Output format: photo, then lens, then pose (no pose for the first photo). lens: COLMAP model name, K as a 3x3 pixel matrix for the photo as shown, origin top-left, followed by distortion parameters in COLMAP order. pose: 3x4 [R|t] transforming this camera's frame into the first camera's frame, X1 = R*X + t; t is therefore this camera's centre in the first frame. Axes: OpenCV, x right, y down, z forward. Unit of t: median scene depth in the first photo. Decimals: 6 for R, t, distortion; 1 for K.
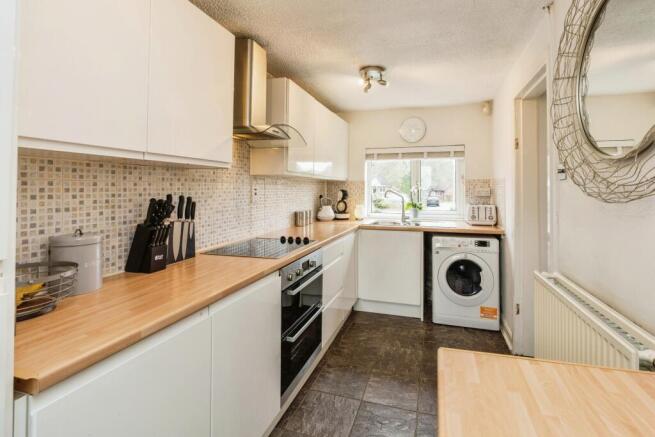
lens RADIAL K [[397.3, 0, 328.1], [0, 397.3, 173.2], [0, 0, 1]] dist [-0.004199, -0.003518]
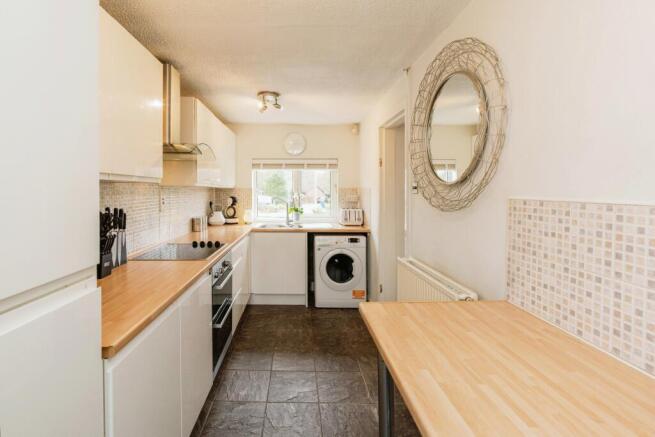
lens RADIAL K [[397.3, 0, 328.1], [0, 397.3, 173.2], [0, 0, 1]] dist [-0.004199, -0.003518]
pose [[0.938556, 0.015260, 0.344790, -0.131920], [-0.014293, 0.999884, -0.005348, -0.028652], [-0.344832, 0.000091, 0.938665, -0.160125]]
